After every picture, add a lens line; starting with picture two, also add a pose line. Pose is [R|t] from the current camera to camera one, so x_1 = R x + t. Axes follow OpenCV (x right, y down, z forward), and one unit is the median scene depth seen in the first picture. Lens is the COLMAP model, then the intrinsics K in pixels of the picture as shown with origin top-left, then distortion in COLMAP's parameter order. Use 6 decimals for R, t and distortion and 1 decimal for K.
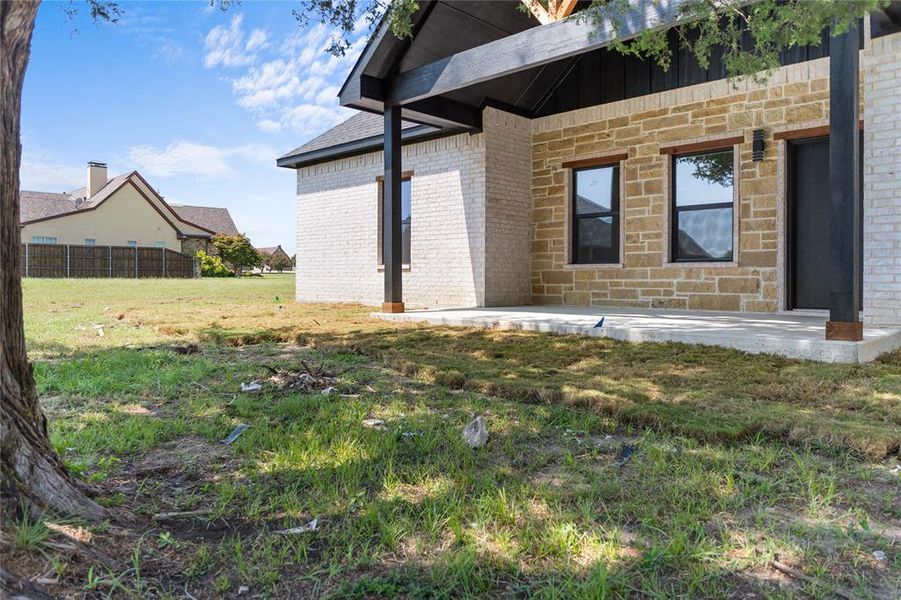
lens RADIAL K [[636.9, 0, 450.1], [0, 636.9, 276.5], [0, 0, 1]] dist [-0.001485, -0.000062]
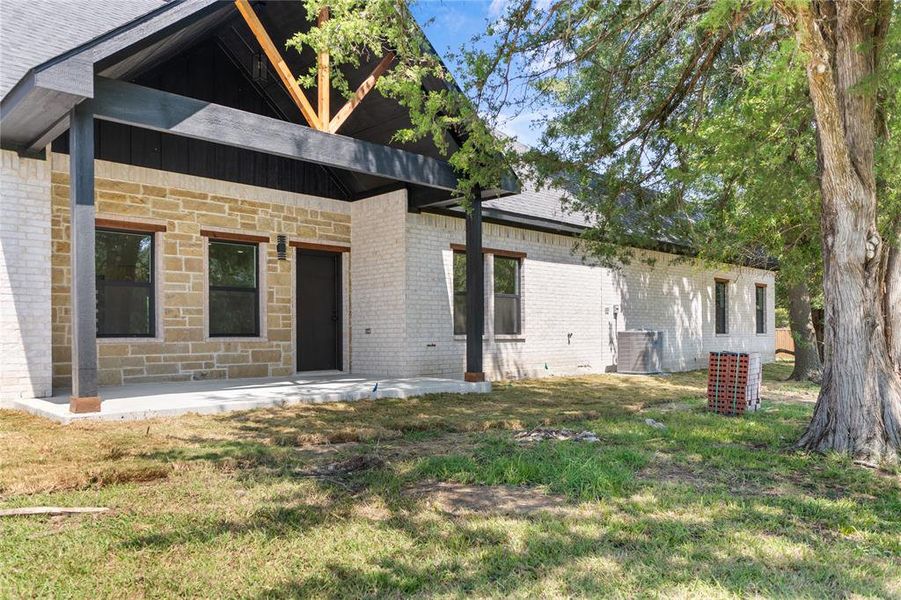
lens RADIAL K [[659.3, 0, 450.1], [0, 659.3, 337.3], [0, 0, 1]] dist [-0.000276, 0.000017]
pose [[0.026921, -0.003217, 0.999632, -0.767435], [0.005652, 0.999979, 0.003066, -0.023124], [-0.999622, 0.005568, 0.026939, 0.561454]]
